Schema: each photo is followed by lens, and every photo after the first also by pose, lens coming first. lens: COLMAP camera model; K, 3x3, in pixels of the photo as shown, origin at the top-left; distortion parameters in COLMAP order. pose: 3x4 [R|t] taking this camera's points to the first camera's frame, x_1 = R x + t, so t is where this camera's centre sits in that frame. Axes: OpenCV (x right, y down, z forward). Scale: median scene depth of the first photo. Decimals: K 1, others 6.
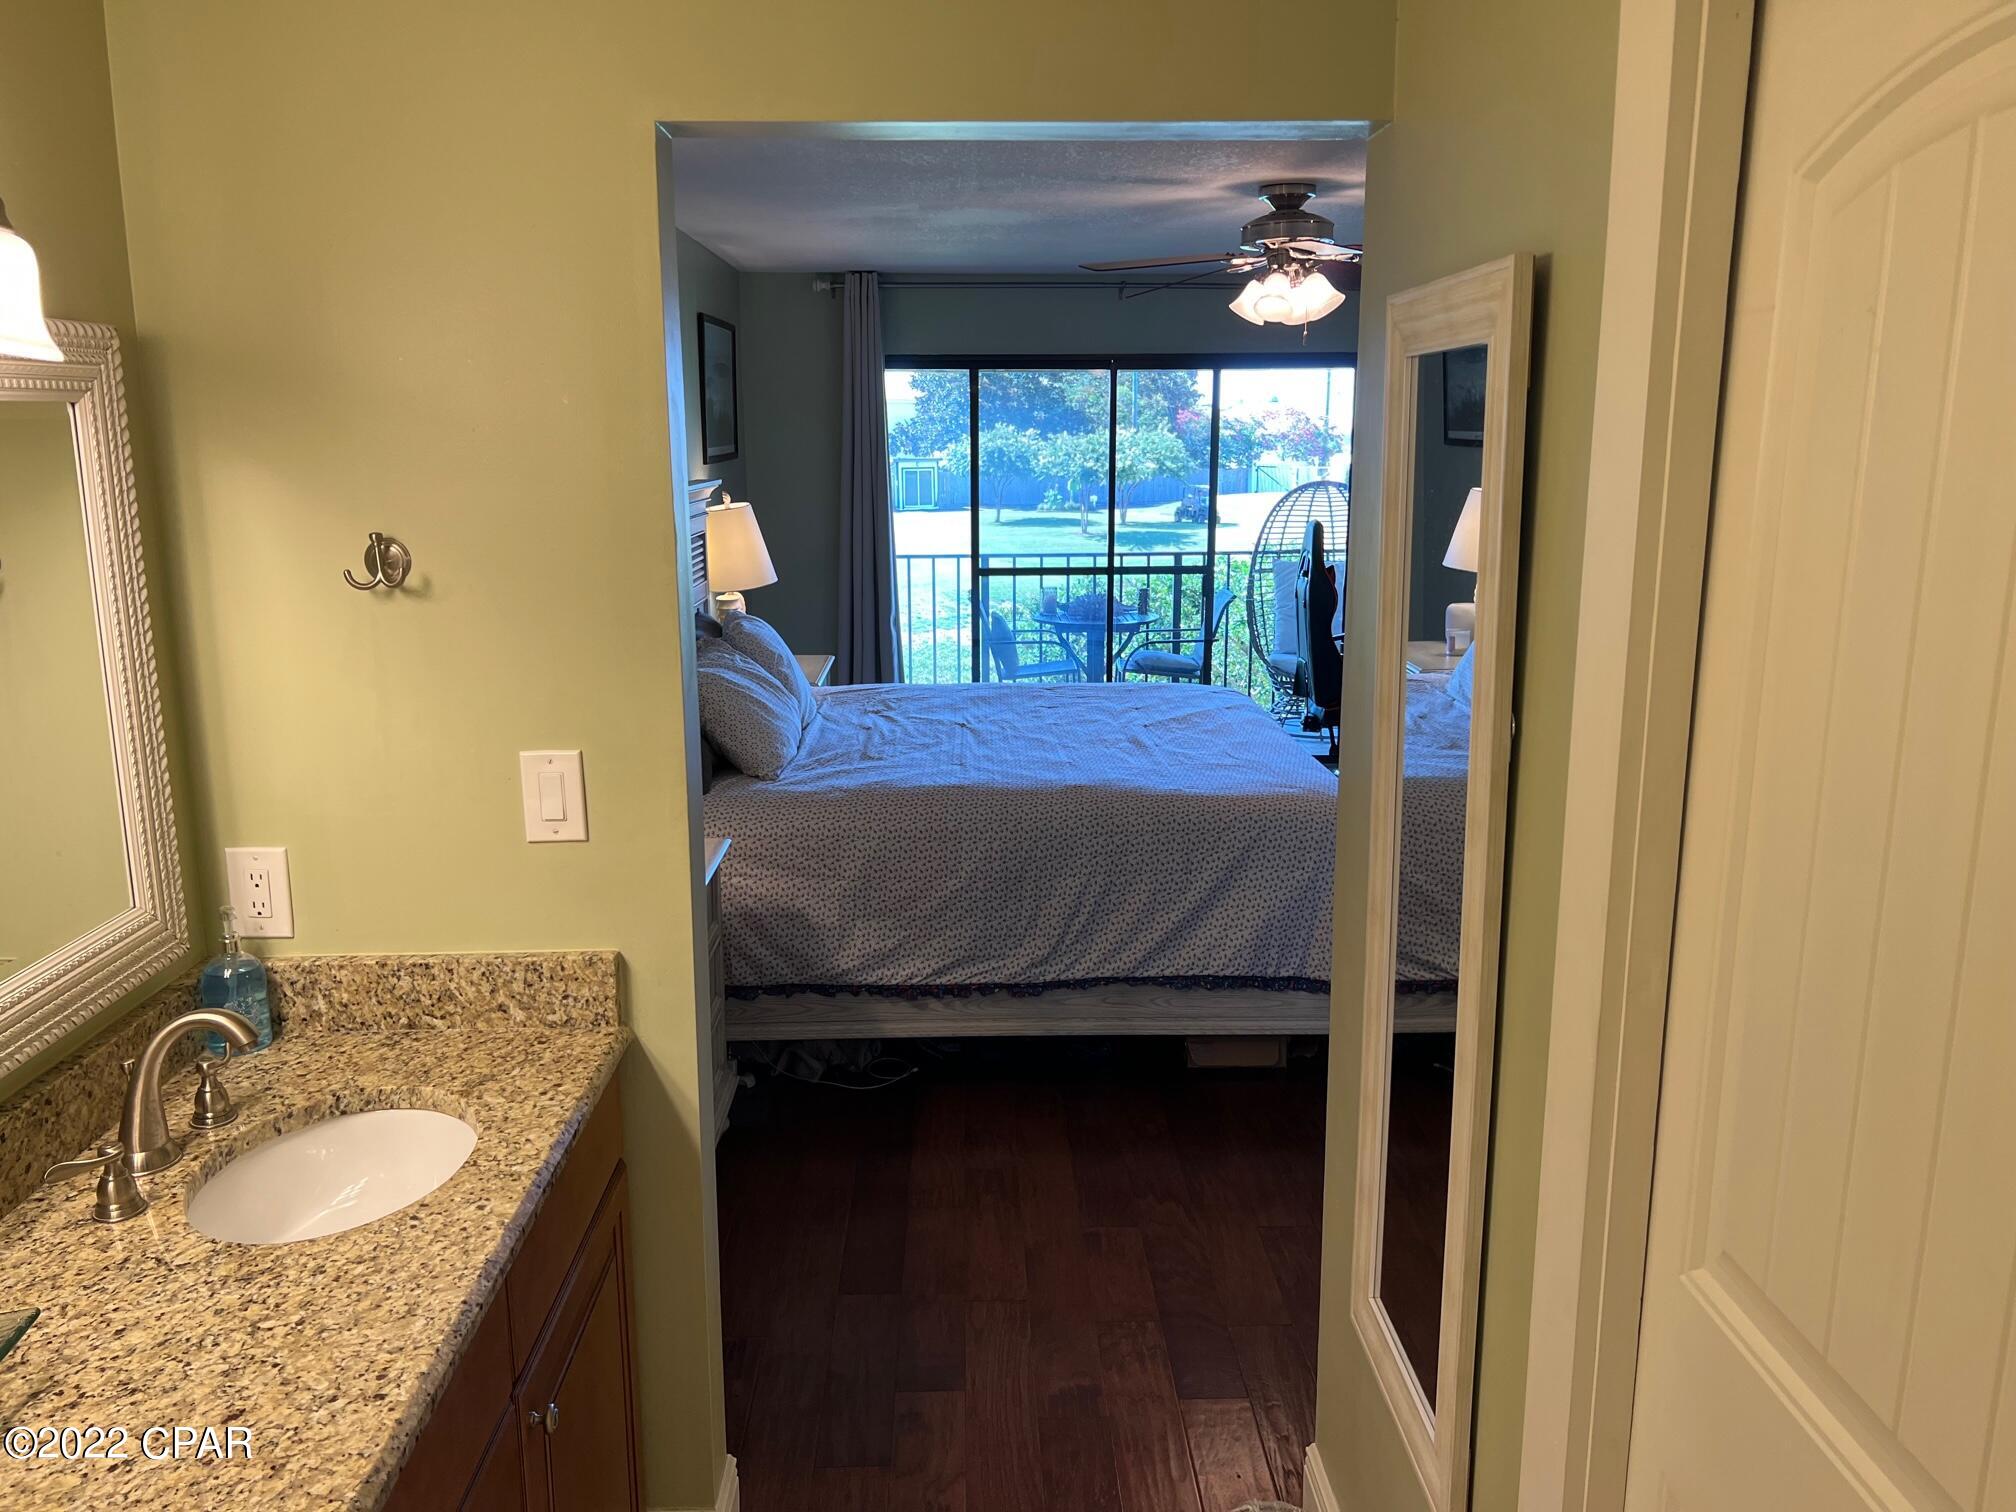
lens RADIAL K [[1514.6, 0, 995.9], [0, 1514.6, 776.0], [0, 0, 1]] dist [0.054840, -0.068031]
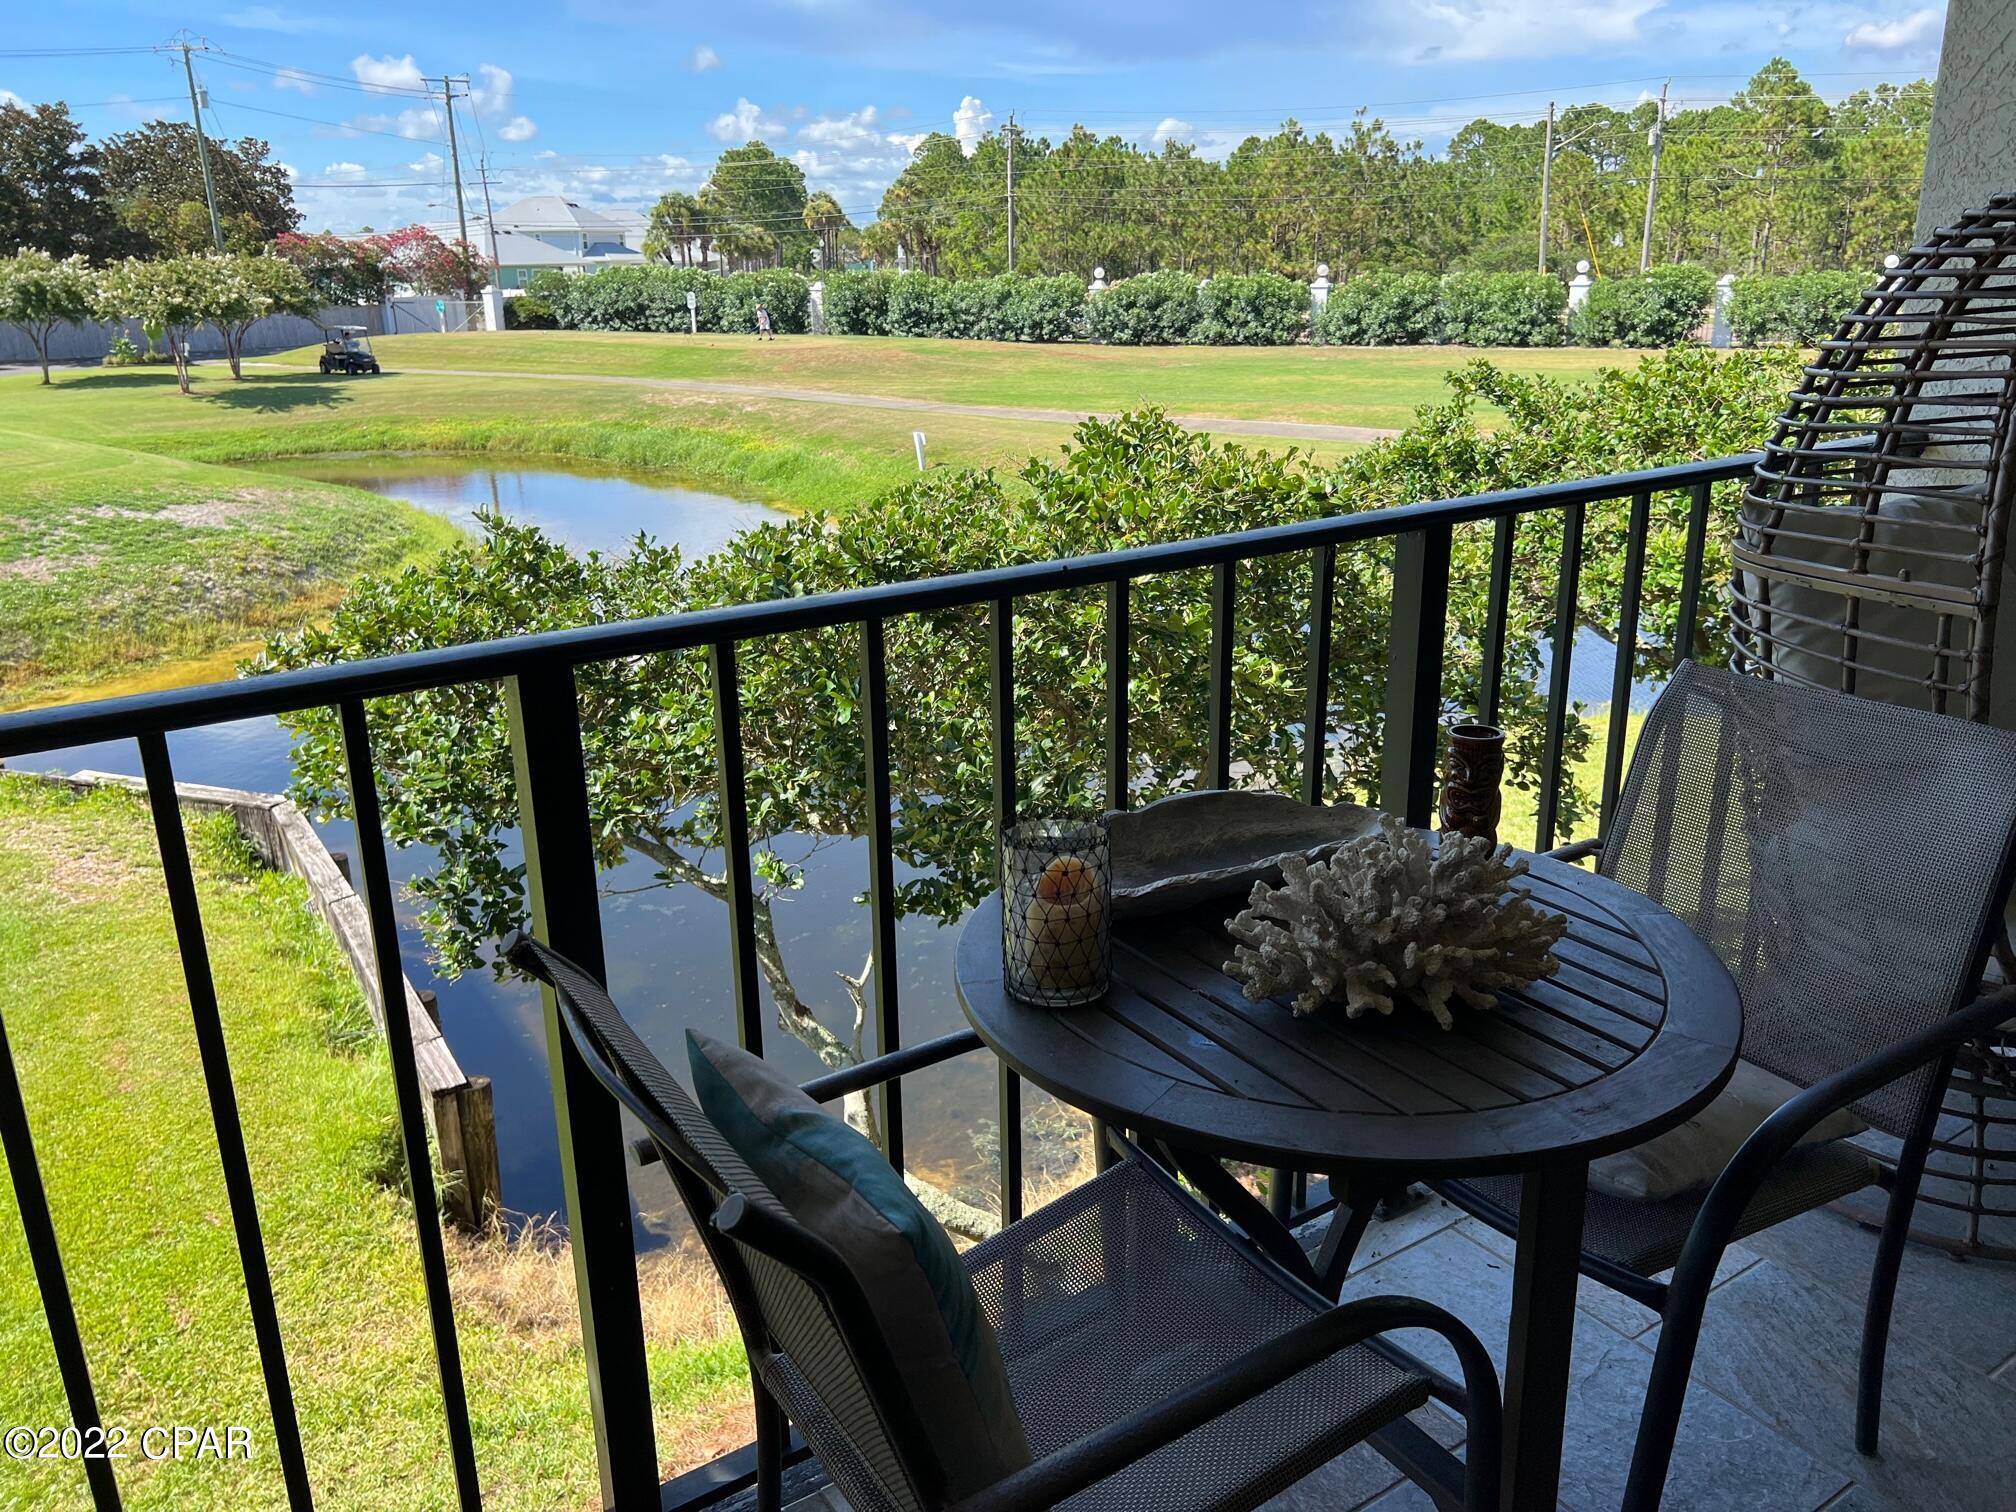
lens RADIAL K [[1514.6, 0, 1019.8], [0, 1514.6, 733.3], [0, 0, 1]] dist [0.054840, -0.068031]
pose [[0.845594, -0.167725, 0.506792, -0.005327], [0.129722, 0.985463, 0.109700, -0.022650], [-0.517824, -0.027019, 0.855060, 0.127411]]
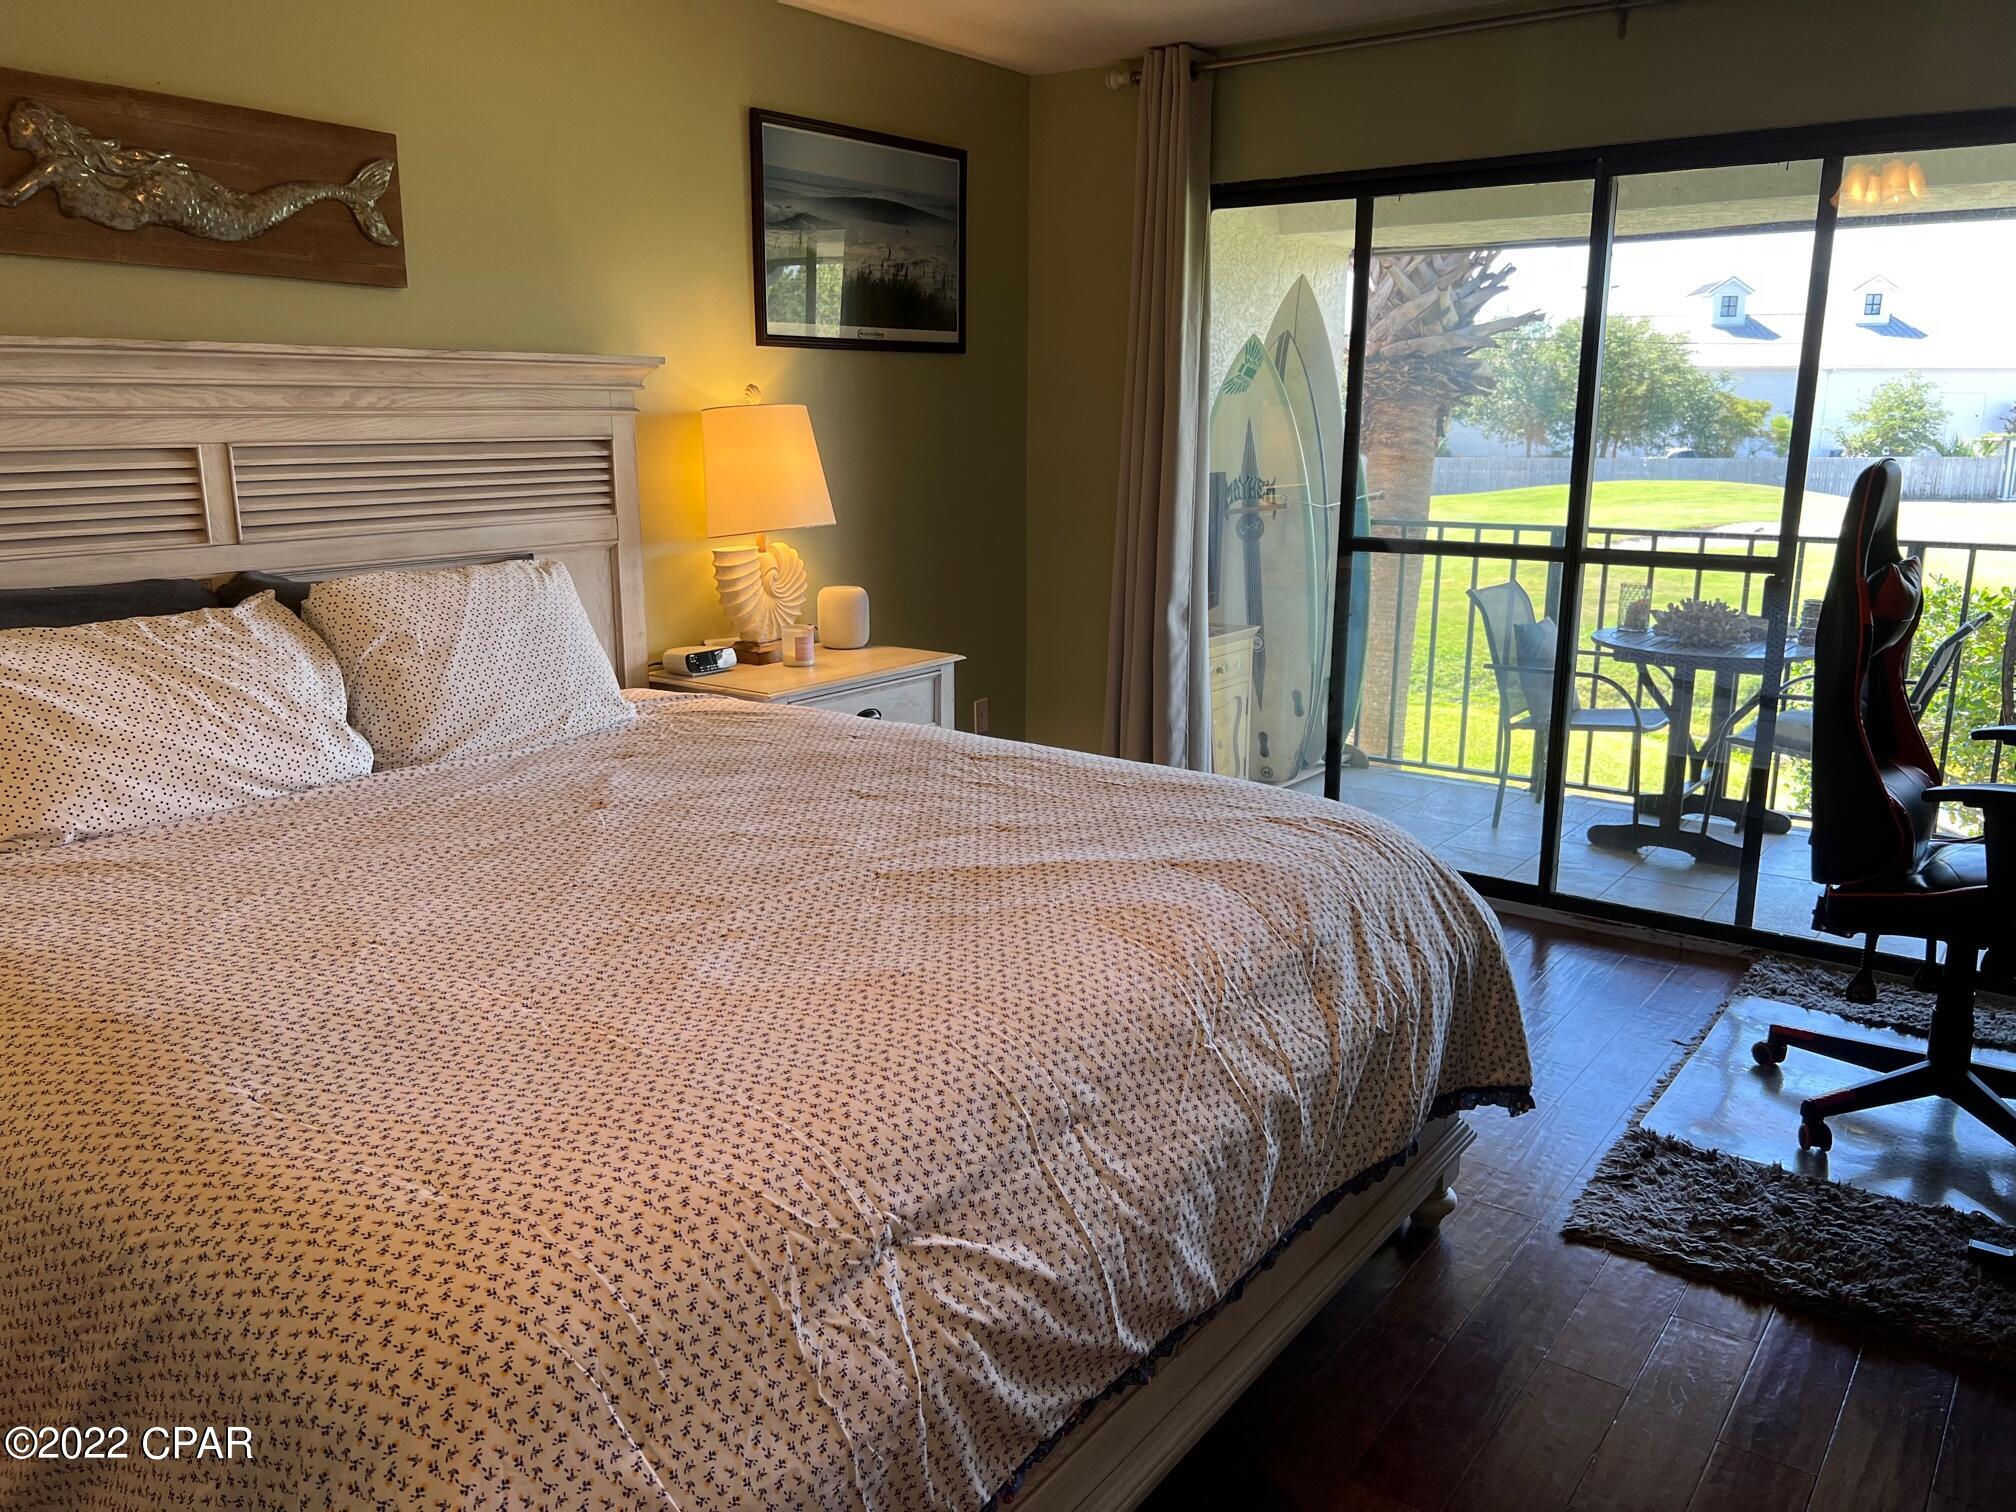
lens RADIAL K [[1514.6, 0, 992.0], [0, 1514.6, 749.3], [0, 0, 1]] dist [0.054840, -0.068031]
pose [[0.784340, 0.138141, -0.604754, 0.031418], [-0.140310, 0.989131, 0.043966, -0.007740], [0.604255, 0.050369, 0.795198, 0.055699]]
